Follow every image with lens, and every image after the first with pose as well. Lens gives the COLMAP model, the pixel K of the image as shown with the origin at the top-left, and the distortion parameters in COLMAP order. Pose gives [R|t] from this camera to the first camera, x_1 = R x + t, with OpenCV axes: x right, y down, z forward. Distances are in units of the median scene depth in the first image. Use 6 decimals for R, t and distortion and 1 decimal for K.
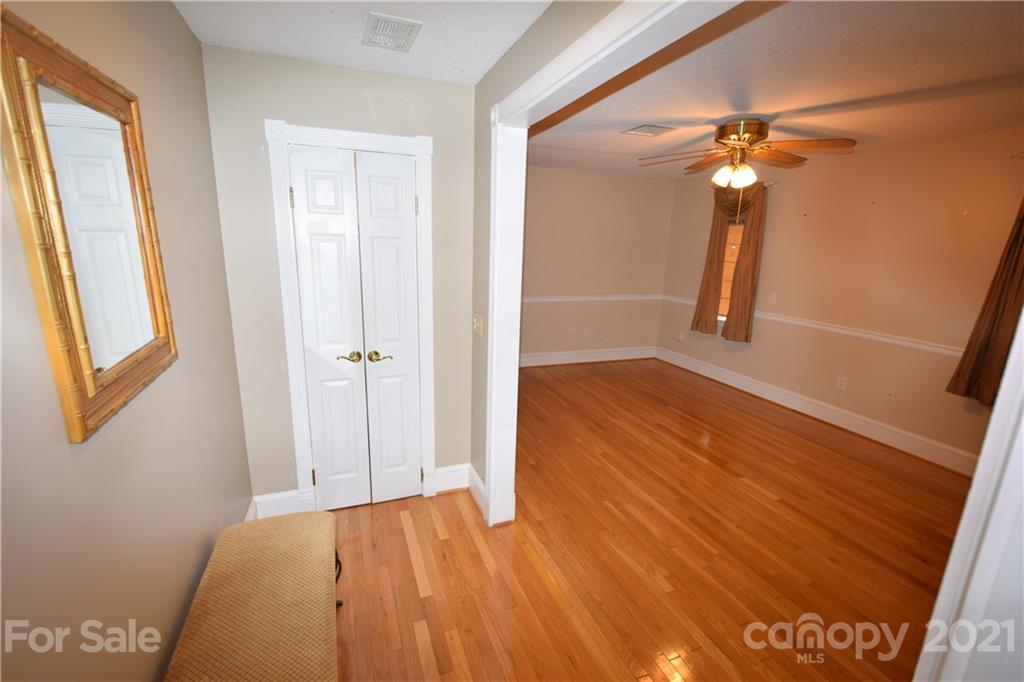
lens RADIAL K [[448.1, 0, 509.2], [0, 448.1, 345.9], [0, 0, 1]] dist [0.013158, -0.009323]
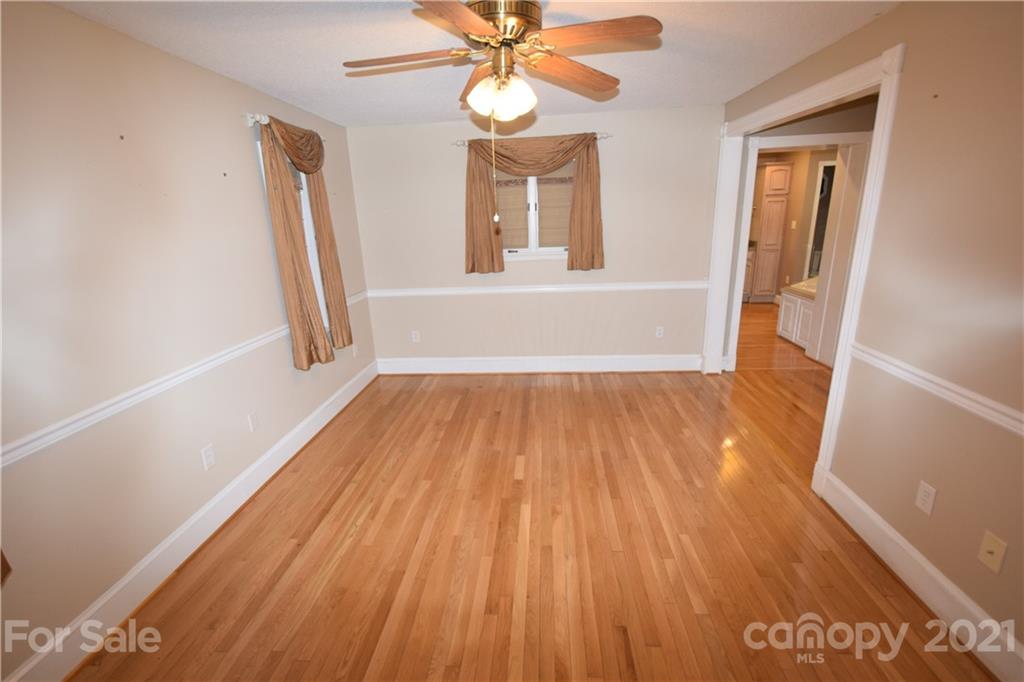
lens RADIAL K [[449.7, 0, 508.4], [0, 449.7, 345.6], [0, 0, 1]] dist [0.010021, -0.009189]
pose [[-0.904016, -0.116488, 0.411322, 0.204016], [0.108807, 0.867776, 0.484897, -0.370881], [-0.413420, 0.483109, -0.771809, 1.585265]]
